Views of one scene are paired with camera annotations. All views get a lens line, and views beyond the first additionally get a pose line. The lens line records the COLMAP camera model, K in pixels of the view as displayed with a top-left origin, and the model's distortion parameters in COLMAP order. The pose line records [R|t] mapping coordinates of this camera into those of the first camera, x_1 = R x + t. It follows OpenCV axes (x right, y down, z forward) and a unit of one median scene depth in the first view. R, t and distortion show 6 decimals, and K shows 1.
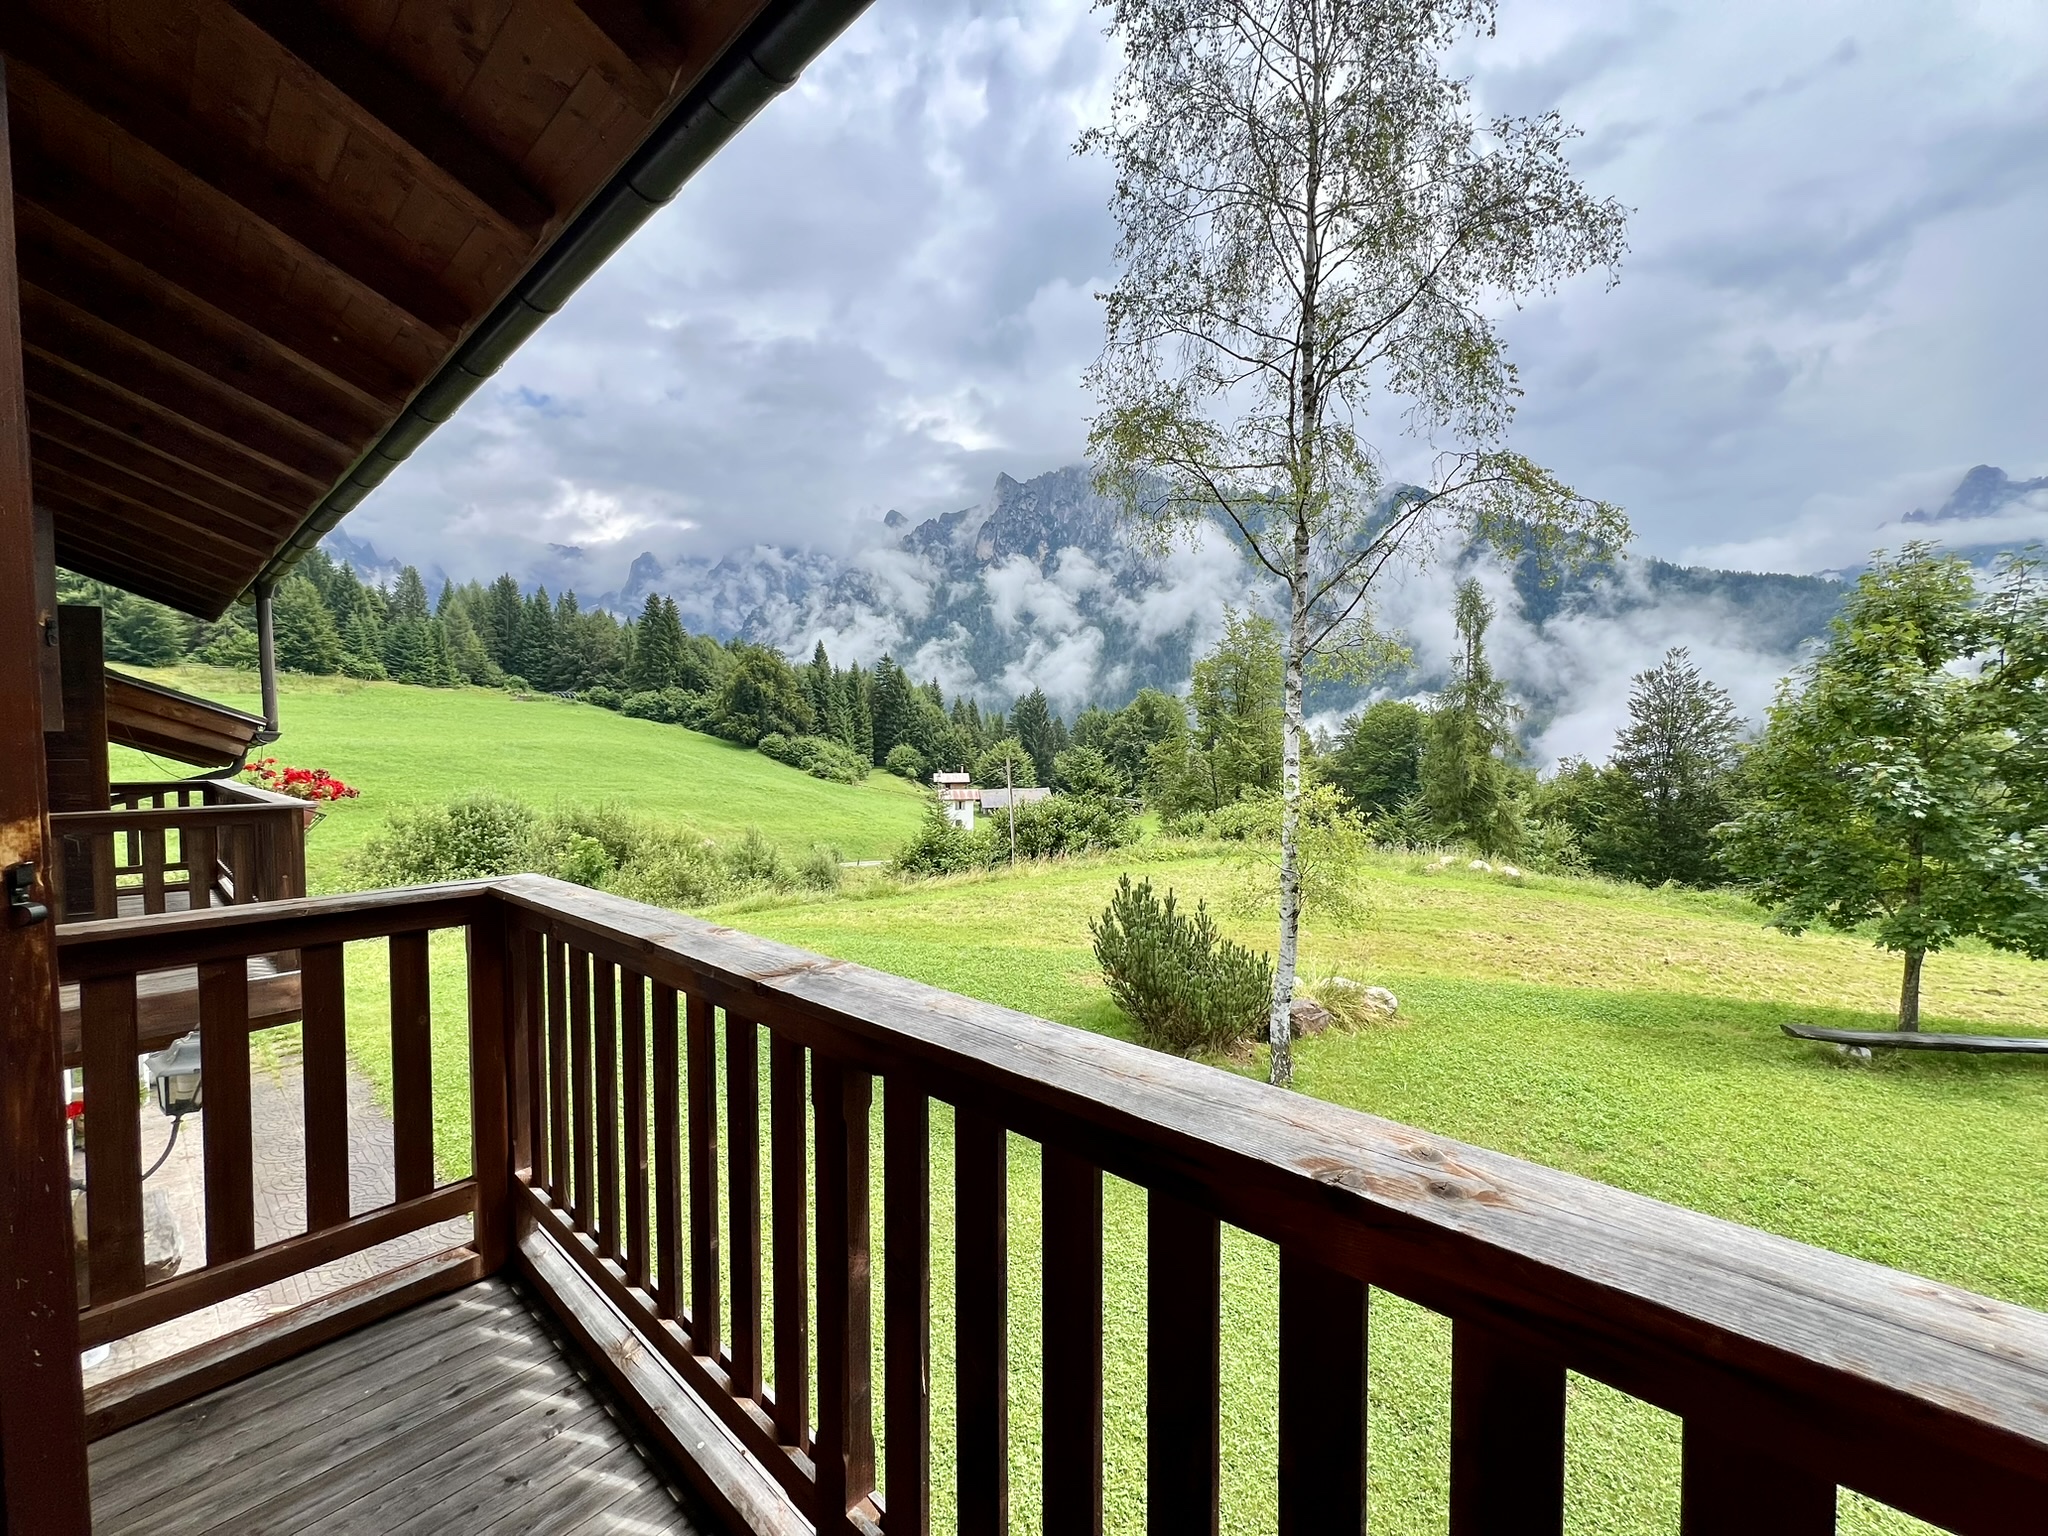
lens RADIAL K [[775.0, 0, 967.3], [0, 775.0, 765.7], [0, 0, 1]] dist [0.001748, 0.000298]
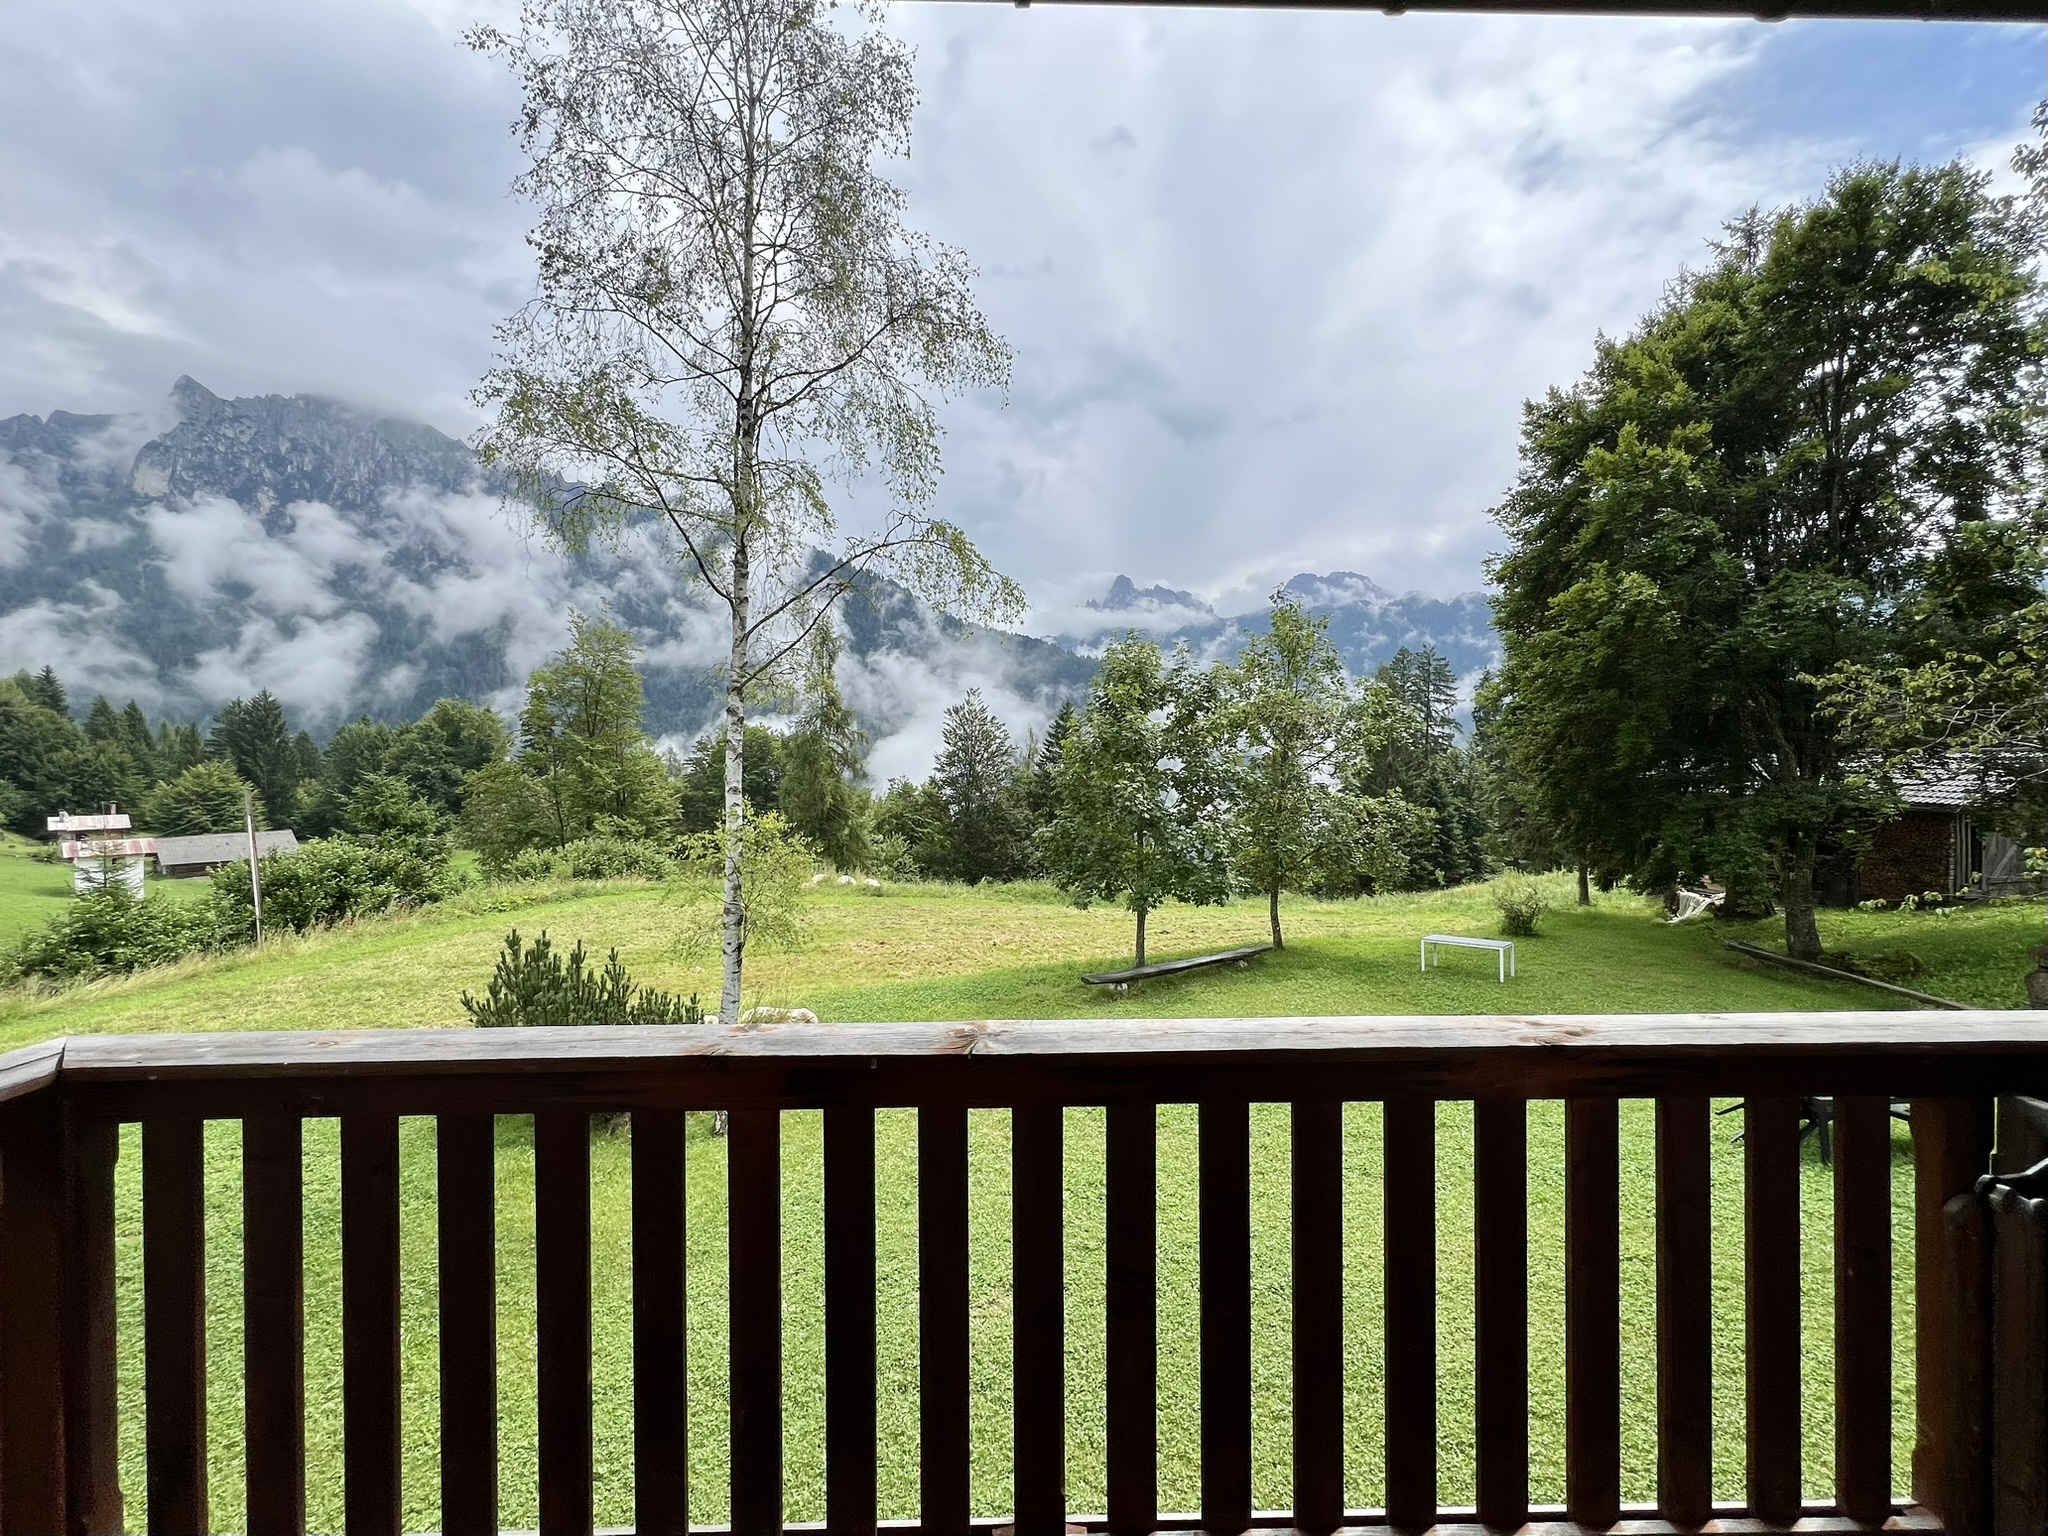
lens RADIAL K [[815.3, 0, 1029.1], [0, 815.3, 768.9], [0, 0, 1]] dist [-0.001236, 0.000559]
pose [[0.752143, -0.005408, 0.658978, 0.121374], [0.026676, 0.999397, -0.022246, 0.006995], [-0.658460, 0.034311, 0.751833, -0.024752]]
